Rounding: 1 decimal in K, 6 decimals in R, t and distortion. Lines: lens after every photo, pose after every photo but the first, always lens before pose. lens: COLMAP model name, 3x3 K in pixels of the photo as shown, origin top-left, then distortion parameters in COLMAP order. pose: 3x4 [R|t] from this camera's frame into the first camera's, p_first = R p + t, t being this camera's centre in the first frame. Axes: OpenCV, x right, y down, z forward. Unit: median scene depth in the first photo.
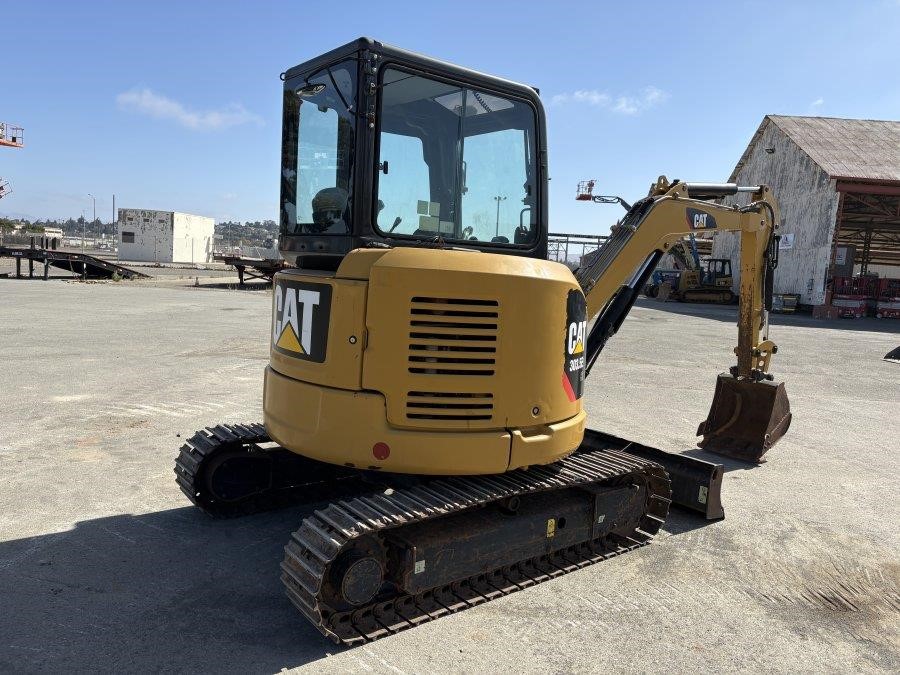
lens RADIAL K [[679.7, 0, 455.6], [0, 679.7, 334.1], [0, 0, 1]] dist [0.054697, -0.044566]
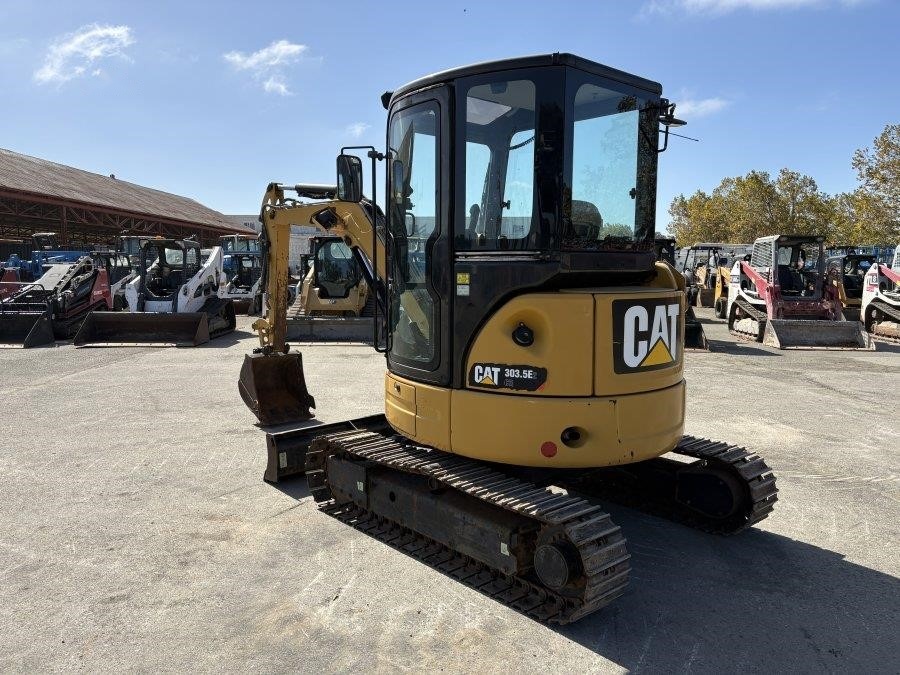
lens RADIAL K [[679.7, 0, 452.0], [0, 679.7, 333.0], [0, 0, 1]] dist [0.054697, -0.044566]
pose [[-0.066805, -0.159141, 0.984993, -0.823451], [0.094357, 0.981766, 0.165019, -0.149876], [-0.993294, 0.103965, -0.050570, 0.895588]]
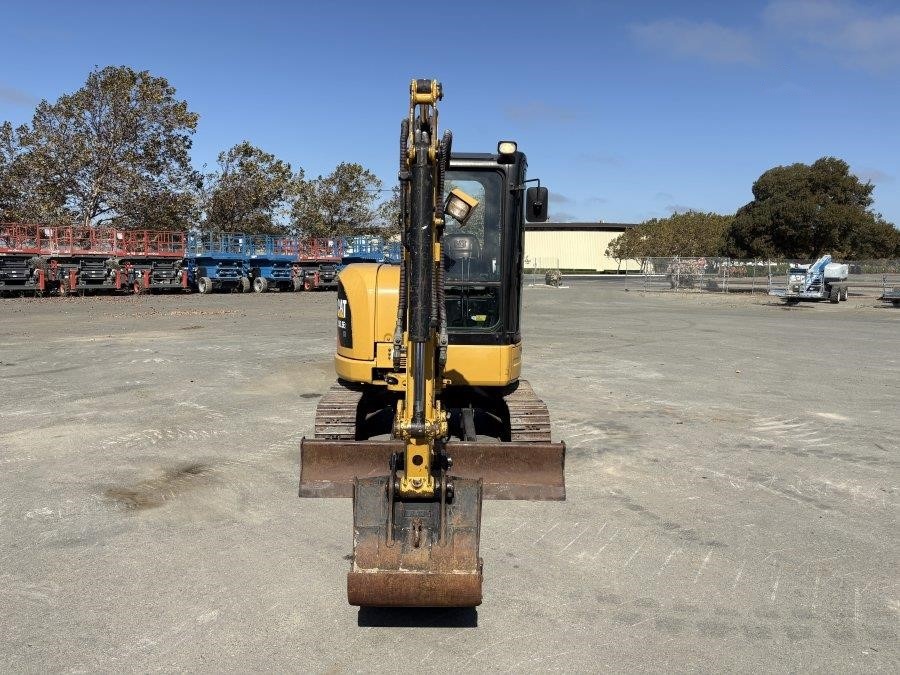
lens RADIAL K [[679.7, 0, 445.6], [0, 679.7, 336.7], [0, 0, 1]] dist [0.054697, -0.044566]
pose [[-0.595734, 0.013520, -0.803068, 0.942532], [-0.134278, 0.984110, 0.116179, -0.107163], [0.791878, 0.177046, -0.584452, 1.500772]]
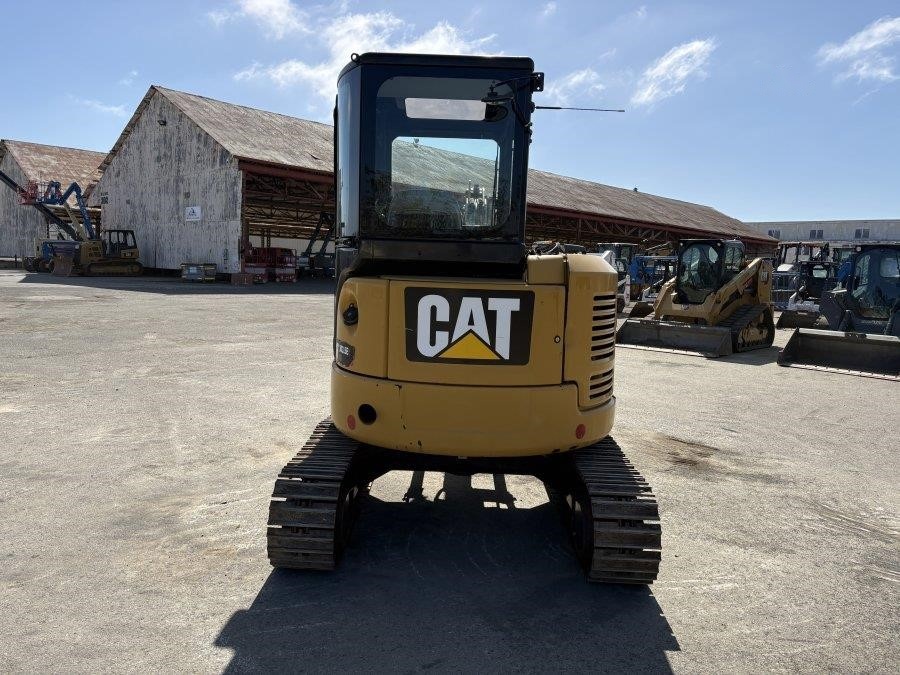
lens RADIAL K [[679.7, 0, 450.8], [0, 679.7, 330.3], [0, 0, 1]] dist [0.054697, -0.044566]
pose [[0.629480, -0.114327, 0.768560, -0.670301], [0.082881, 0.993353, 0.079883, -0.066020], [-0.772584, 0.013414, 0.634771, 0.257097]]
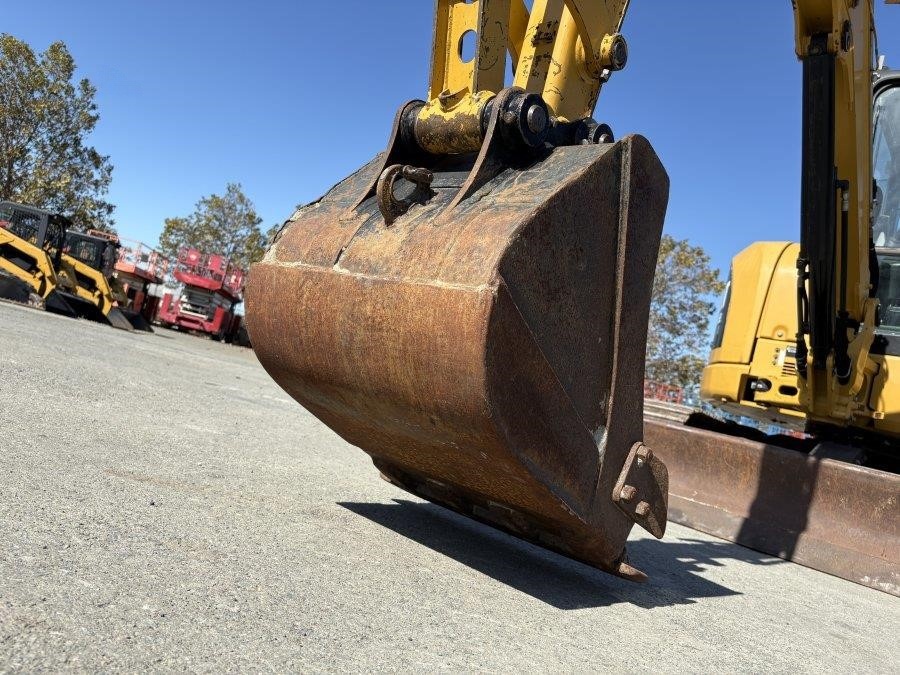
lens RADIAL K [[679.7, 0, 440.3], [0, 679.7, 332.5], [0, 0, 1]] dist [0.054697, -0.044566]
pose [[-0.934729, -0.311084, -0.171781, 0.551421], [-0.317437, 0.948225, 0.010130, 0.135781], [0.159735, 0.063998, -0.985083, 1.406518]]
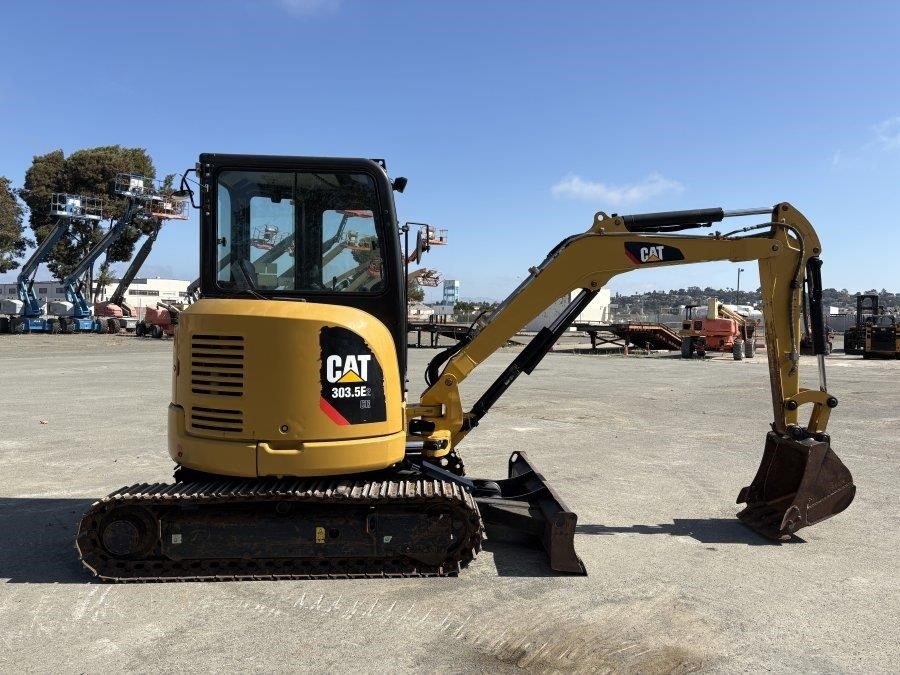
lens RADIAL K [[679.7, 0, 454.7], [0, 679.7, 337.7], [0, 0, 1]] dist [0.054697, -0.044566]
pose [[0.823223, -0.029297, -0.566961, 0.662017], [-0.023839, 0.996003, -0.086082, 0.031703], [0.567217, 0.084380, 0.819234, 0.108803]]
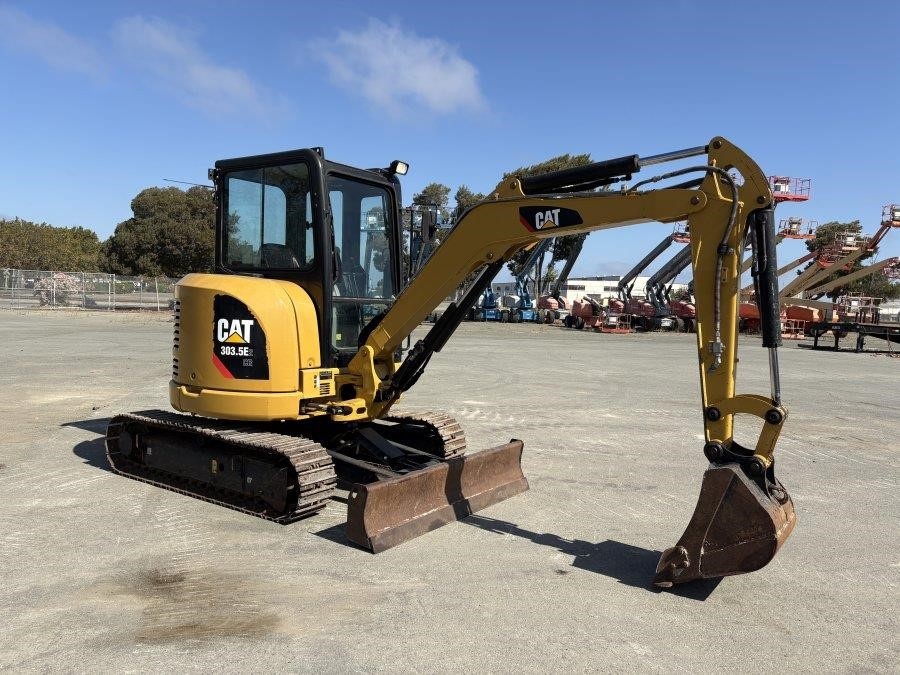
lens RADIAL K [[679.7, 0, 458.1], [0, 679.7, 341.2], [0, 0, 1]] dist [0.054697, -0.044566]
pose [[0.293595, 0.006632, -0.955907, 1.087230], [-0.114961, 0.992963, -0.028419, 0.008160], [0.948992, 0.118236, 0.292291, 0.696484]]
